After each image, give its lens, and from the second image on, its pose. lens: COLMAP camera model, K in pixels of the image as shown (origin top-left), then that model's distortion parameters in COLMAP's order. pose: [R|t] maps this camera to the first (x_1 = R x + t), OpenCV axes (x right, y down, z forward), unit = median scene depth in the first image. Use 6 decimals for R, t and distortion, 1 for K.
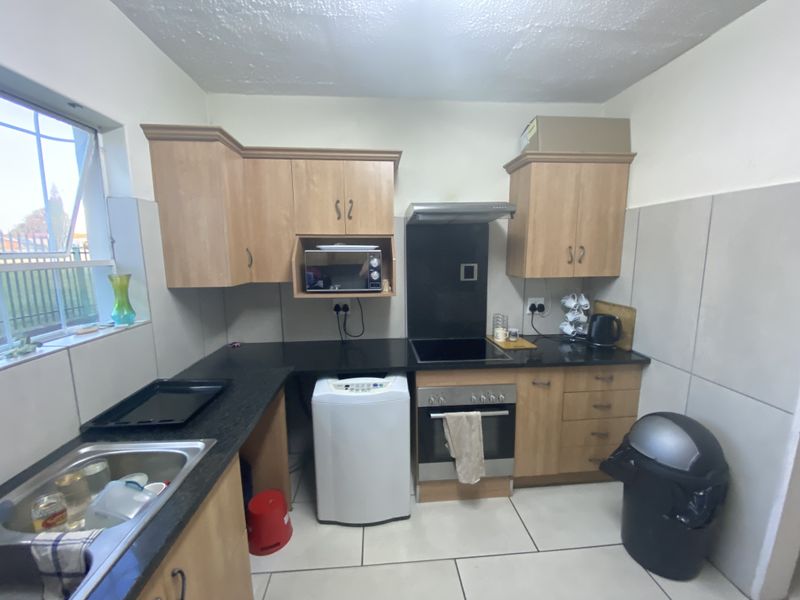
lens RADIAL K [[324.0, 0, 400.0], [0, 324.0, 300.0], [0, 0, 1]] dist [0.032584, -0.025920]
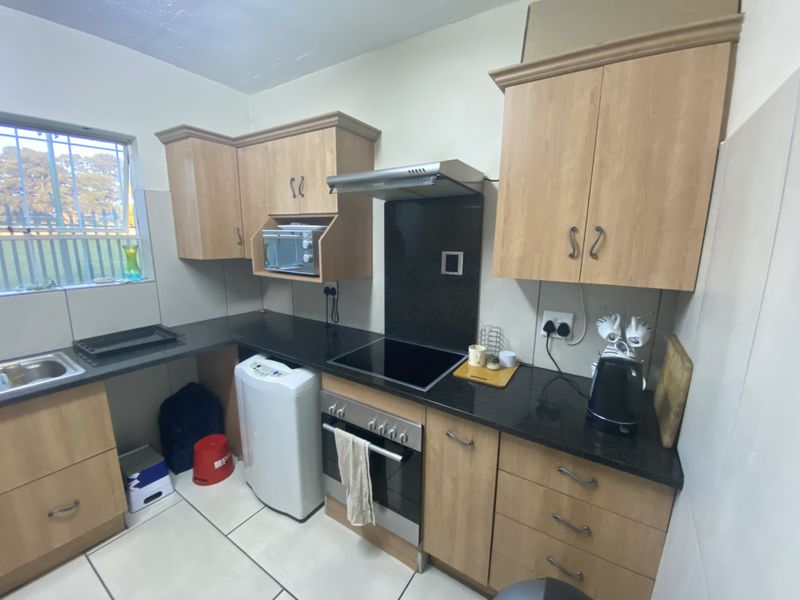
lens RADIAL K [[324.0, 0, 400.0], [0, 324.0, 300.0], [0, 0, 1]] dist [0.032584, -0.025920]
pose [[0.794136, 0.134231, -0.592730, 0.667780], [-0.106550, 0.990949, 0.081658, -0.059092], [0.598326, -0.001692, 0.801251, 0.397984]]
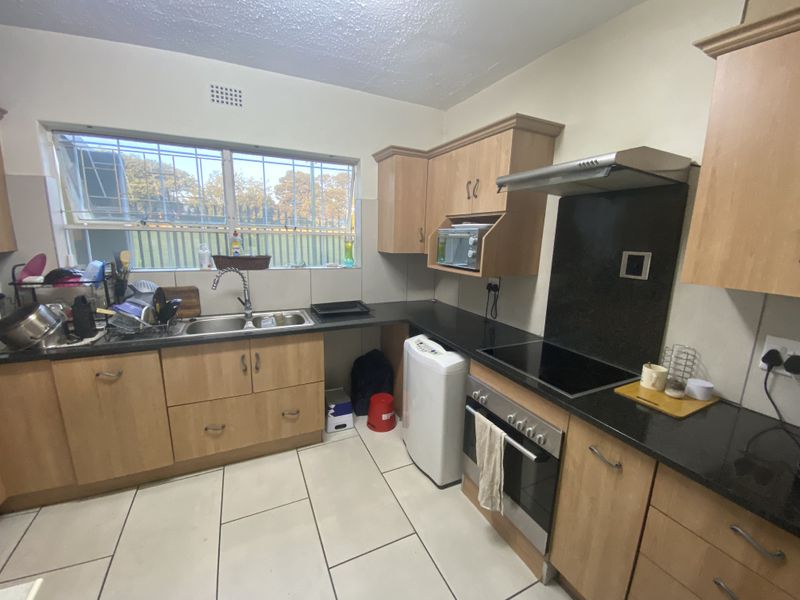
lens RADIAL K [[324.0, 0, 400.0], [0, 324.0, 300.0], [0, 0, 1]] dist [0.032584, -0.025920]
pose [[0.366575, 0.200713, -0.908481, 0.754638], [-0.163423, 0.975162, 0.149503, -0.048021], [0.915923, 0.093663, 0.390271, 0.396260]]
